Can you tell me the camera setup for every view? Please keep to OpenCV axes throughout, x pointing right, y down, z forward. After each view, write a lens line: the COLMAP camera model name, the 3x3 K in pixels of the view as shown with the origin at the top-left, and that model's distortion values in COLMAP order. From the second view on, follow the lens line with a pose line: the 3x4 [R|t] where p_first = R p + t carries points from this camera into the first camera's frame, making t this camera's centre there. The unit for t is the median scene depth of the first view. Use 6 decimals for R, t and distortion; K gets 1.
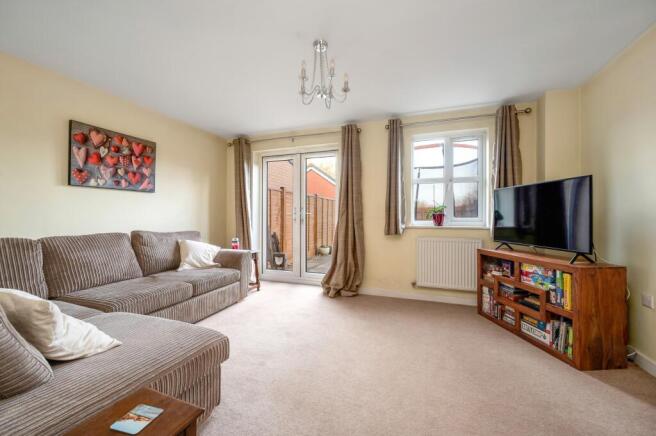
lens RADIAL K [[258.3, 0, 328.6], [0, 258.3, 217.1], [0, 0, 1]] dist [0.001754, 0.000260]
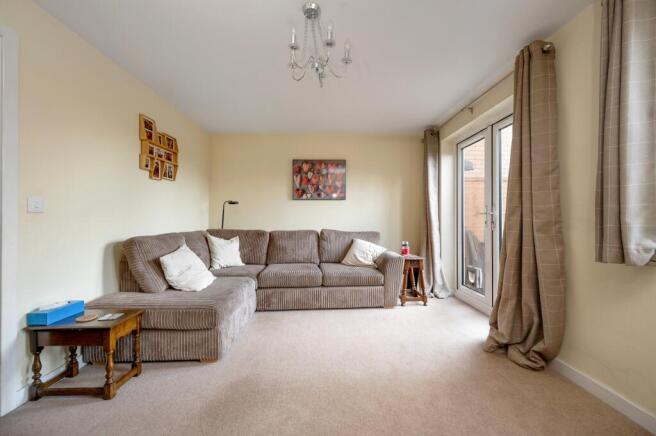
lens RADIAL K [[258.3, 0, 328.7], [0, 258.3, 217.7], [0, 0, 1]] dist [0.001754, 0.000260]
pose [[0.387435, -0.005928, -0.921878, 0.504084], [0.002059, 0.999982, -0.005565, -0.000105], [0.921895, 0.000258, 0.387440, 0.489177]]
